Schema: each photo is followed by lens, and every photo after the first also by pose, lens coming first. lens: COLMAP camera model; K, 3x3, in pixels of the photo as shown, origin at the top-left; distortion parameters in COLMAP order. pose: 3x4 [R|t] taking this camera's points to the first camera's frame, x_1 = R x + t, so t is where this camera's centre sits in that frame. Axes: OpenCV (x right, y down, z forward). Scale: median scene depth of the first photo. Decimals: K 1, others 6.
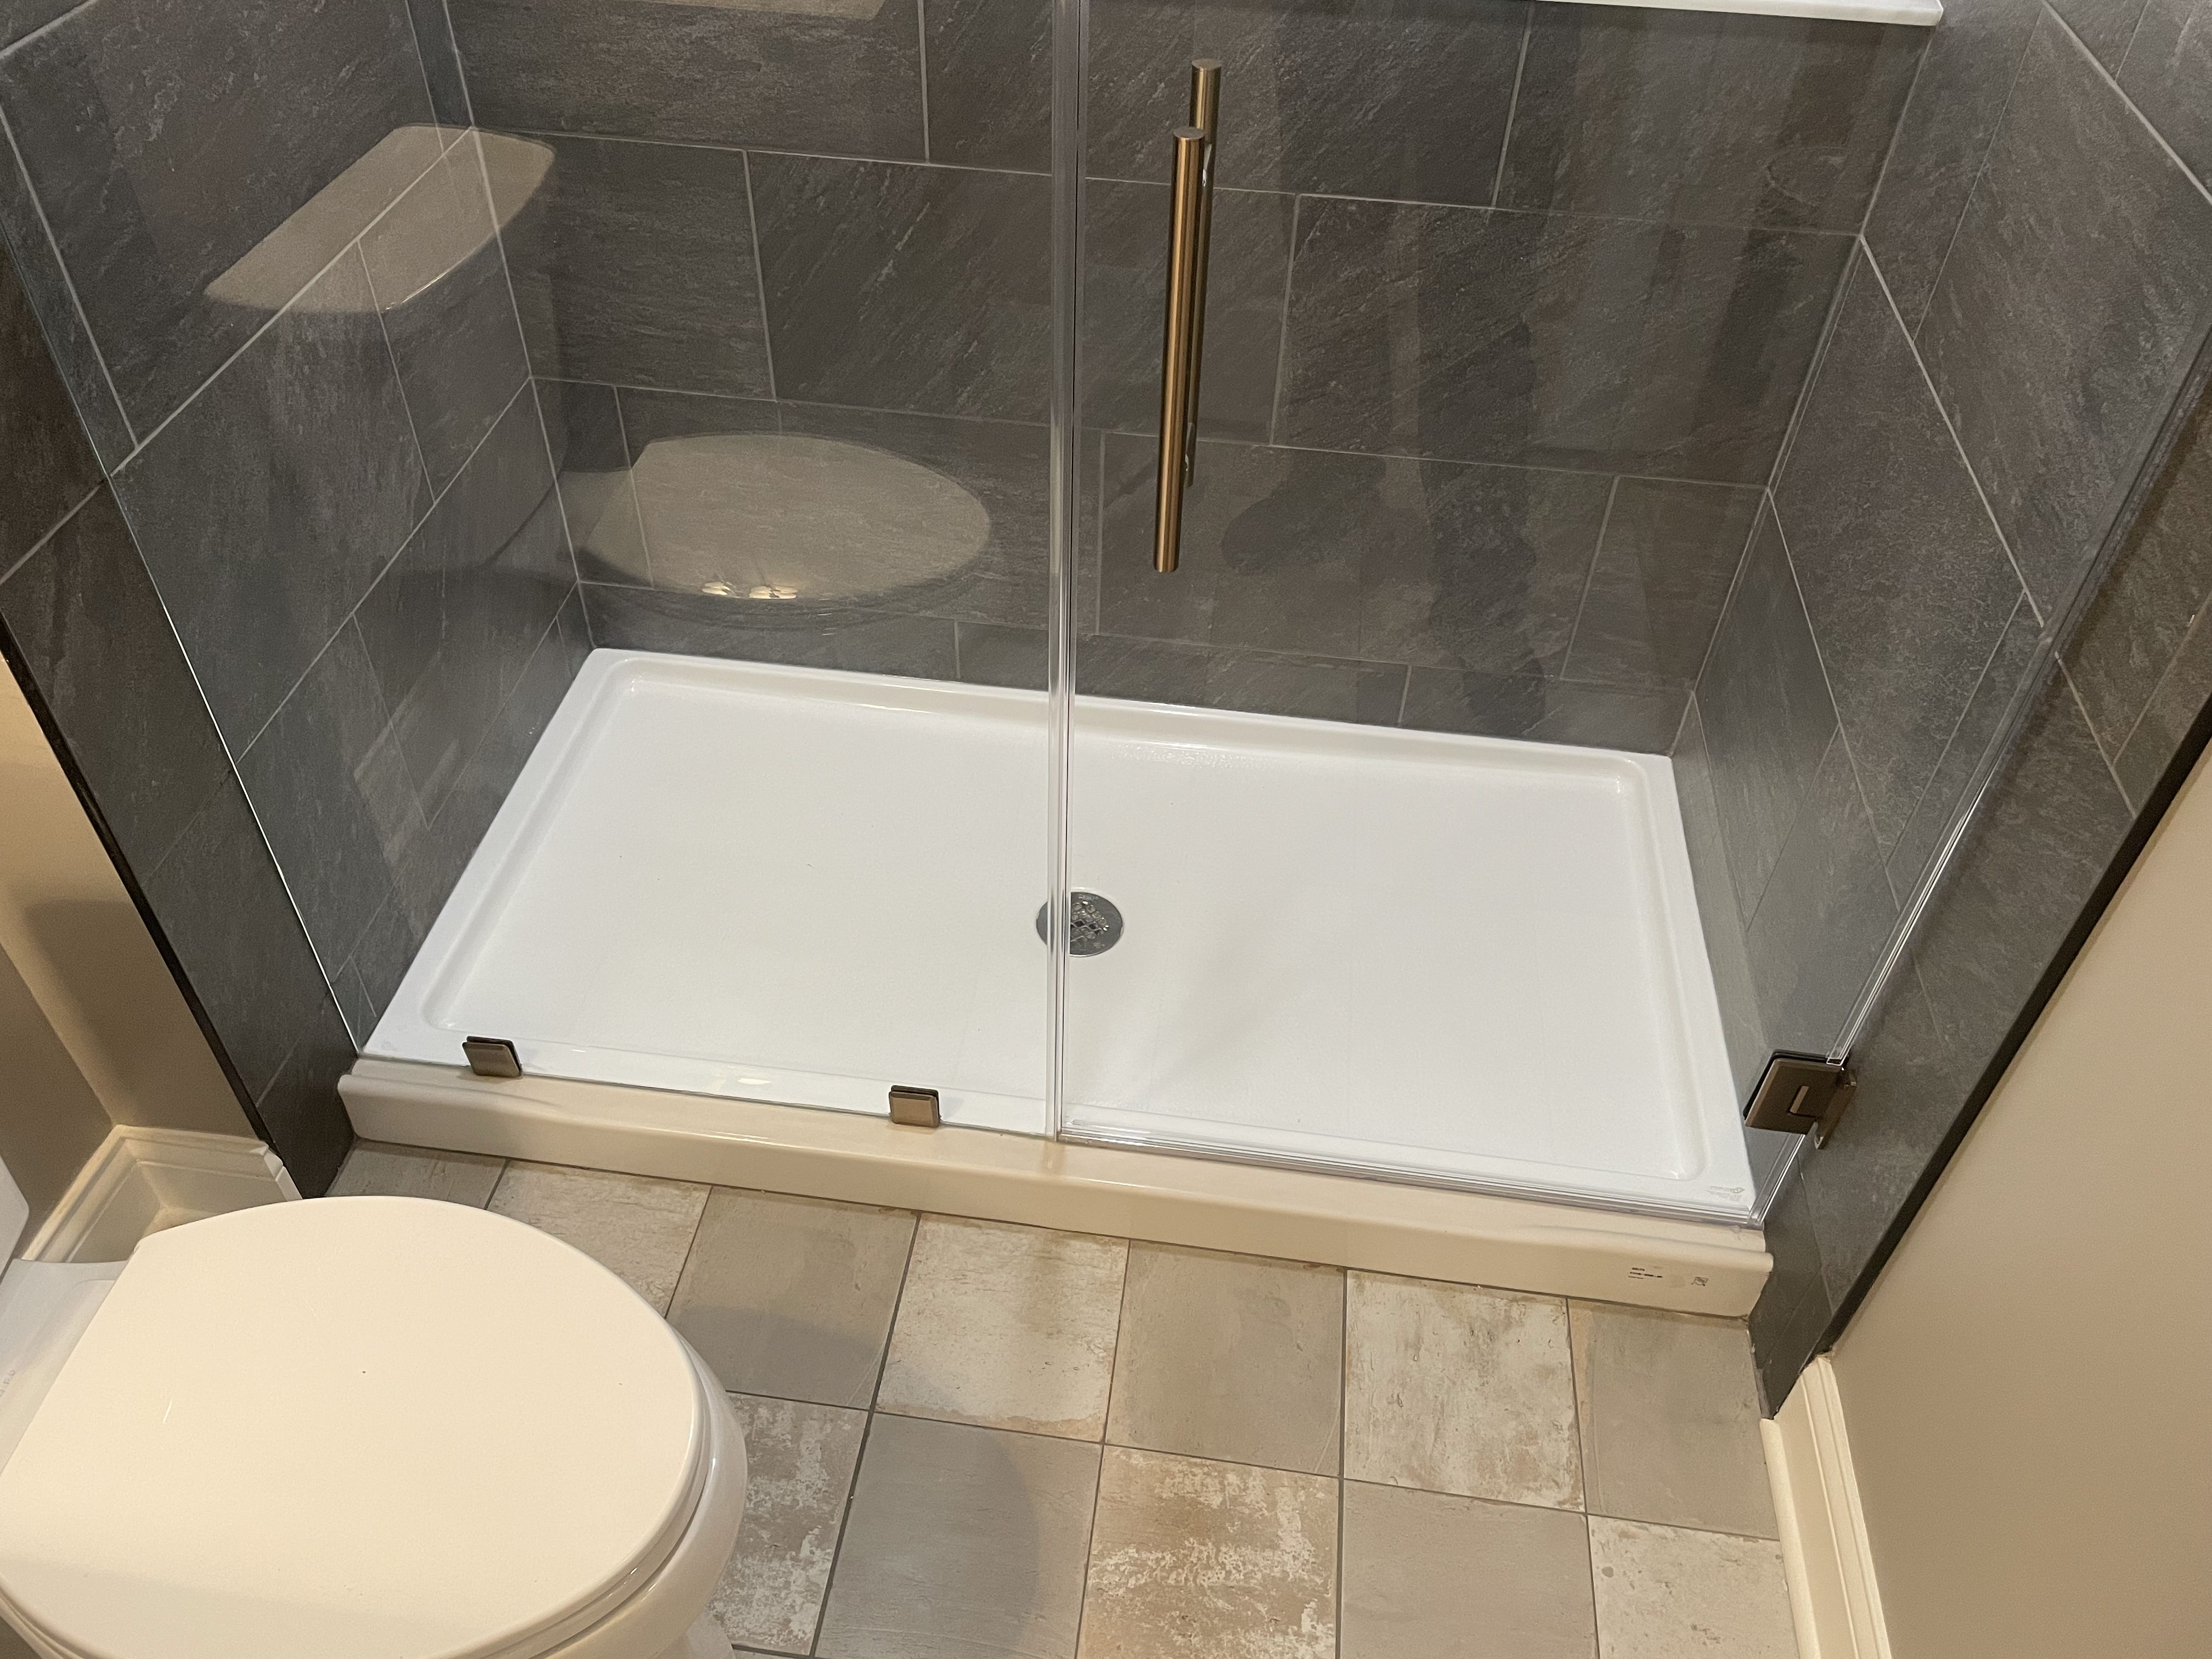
lens RADIAL K [[1672.3, 0, 1092.4], [0, 1672.3, 802.3], [0, 0, 1]] dist [0.094726, -0.120457]
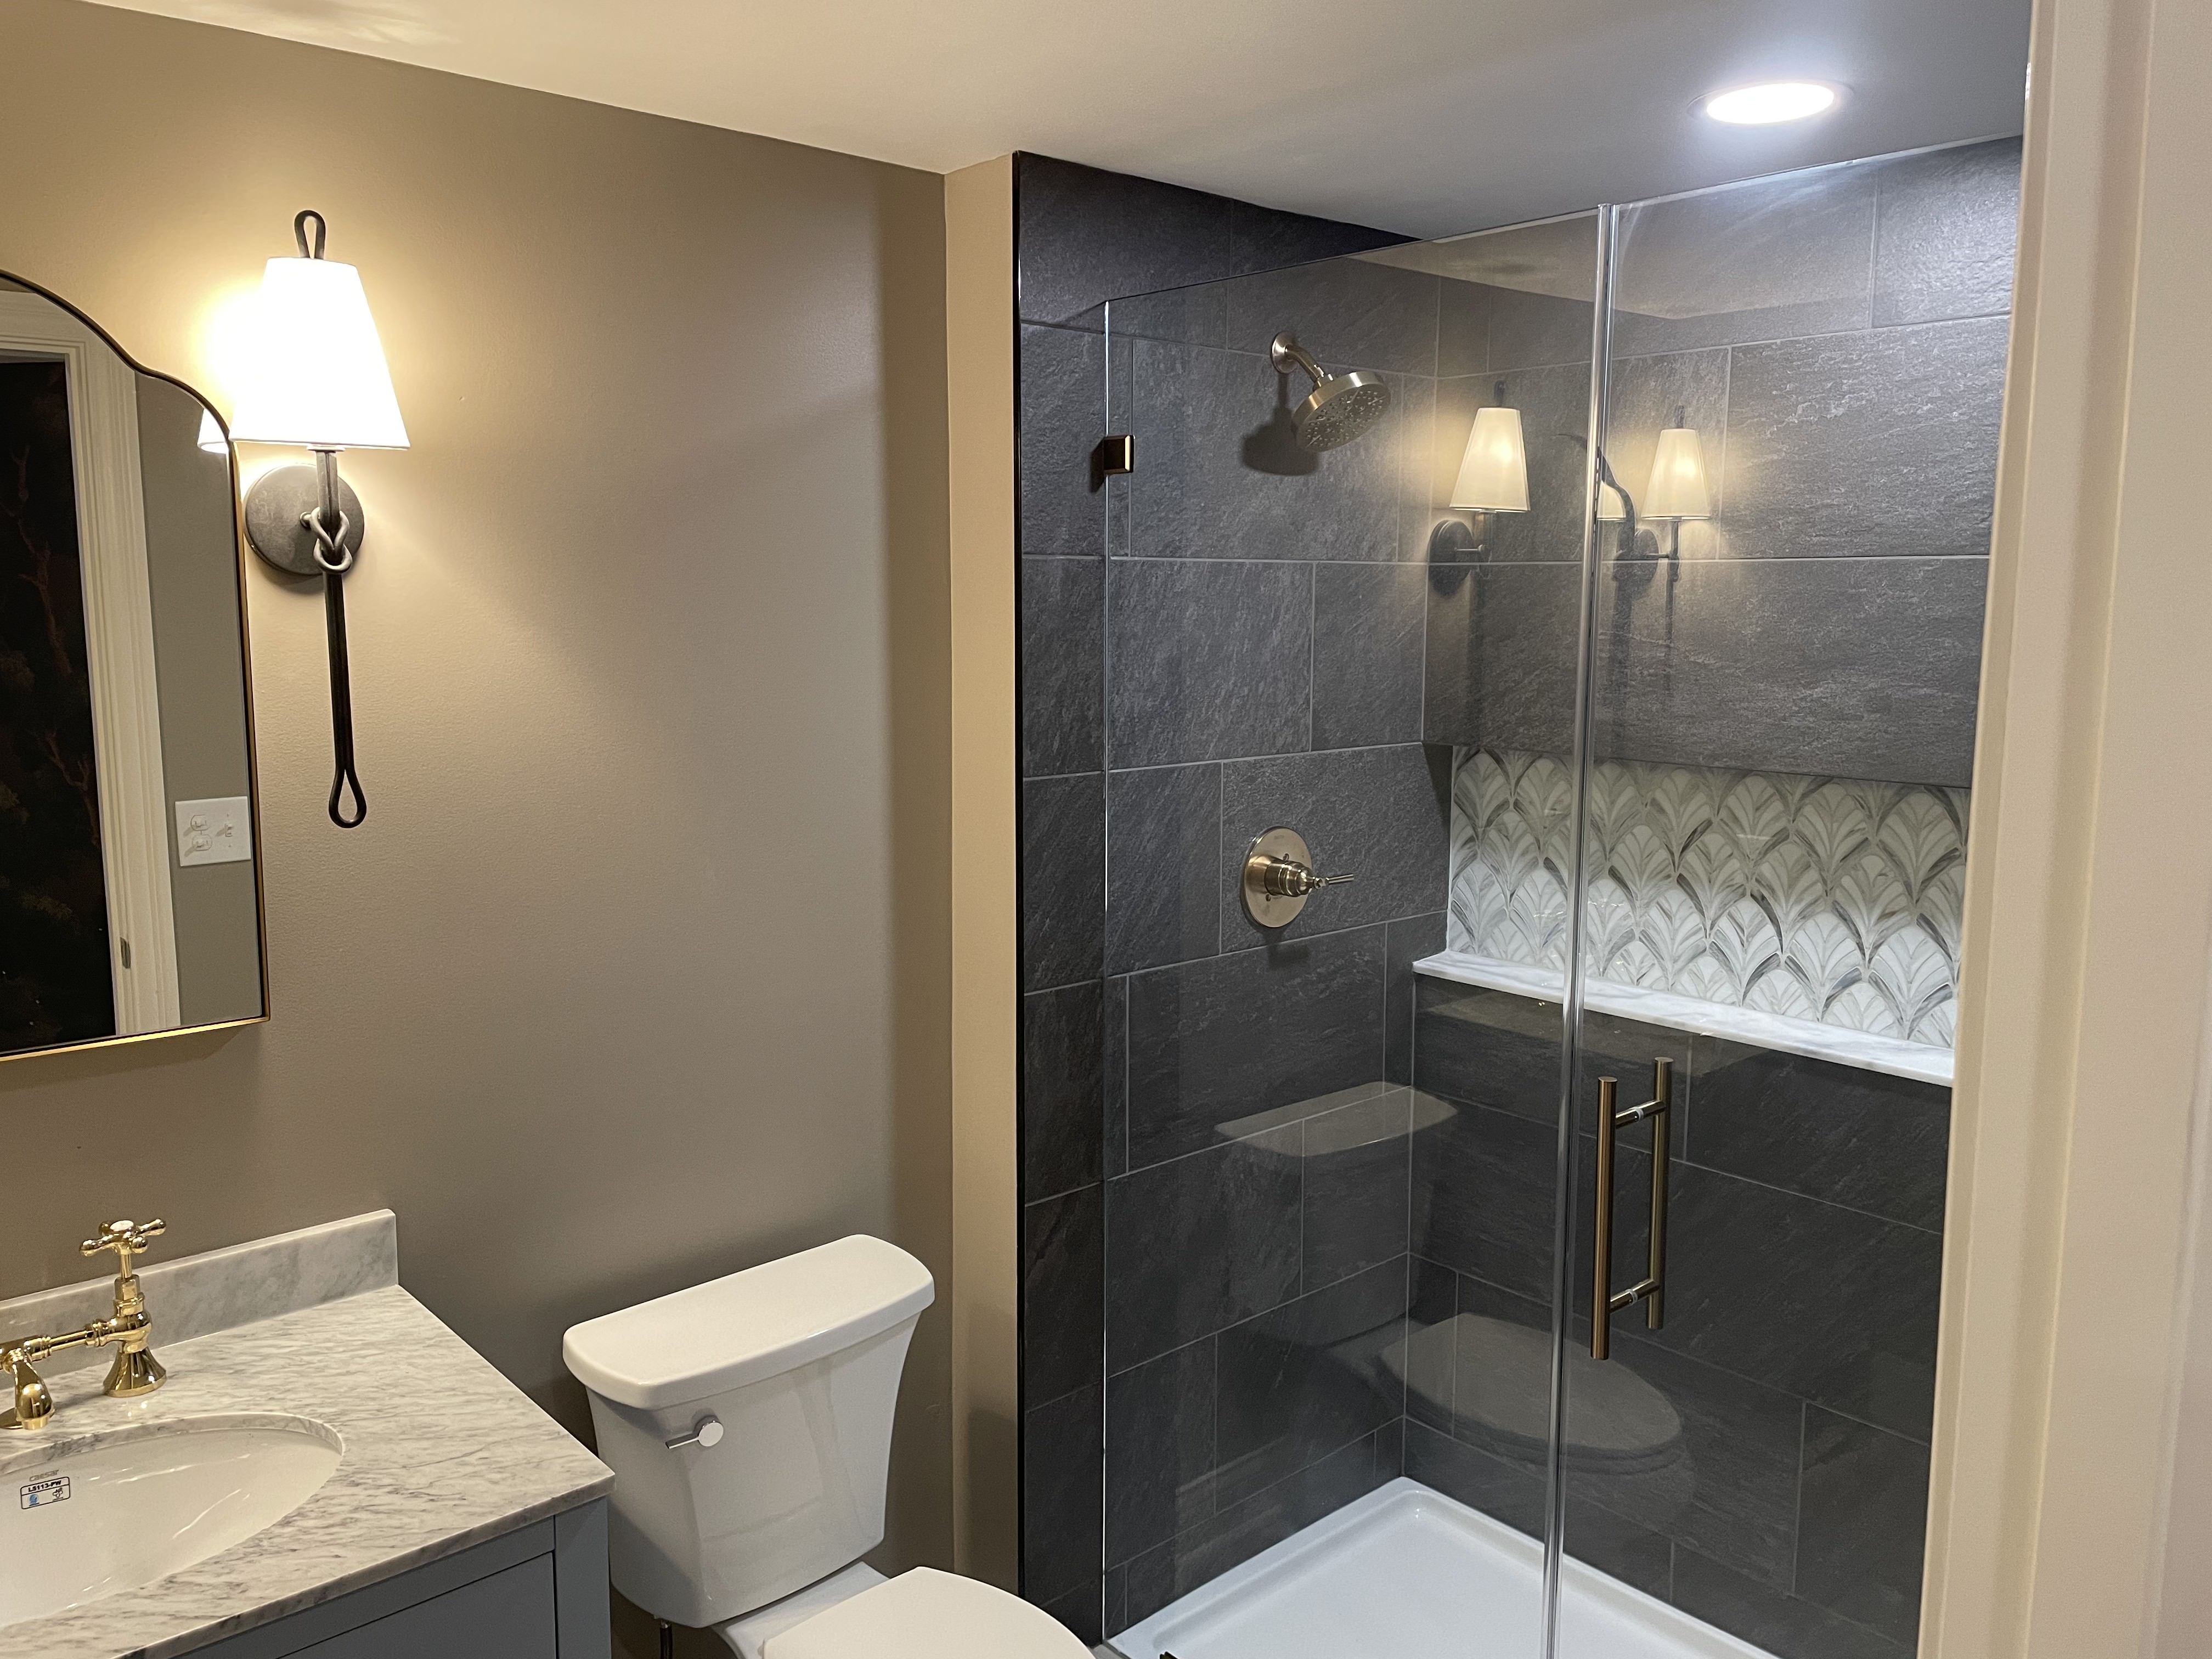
lens RADIAL K [[1672.3, 0, 1085.9], [0, 1672.3, 807.5], [0, 0, 1]] dist [0.094726, -0.120457]
pose [[0.756305, 0.064212, -0.651060, 0.447539], [-0.434172, 0.793696, -0.426077, 0.215612], [0.489384, 0.604916, 0.628155, -0.321062]]
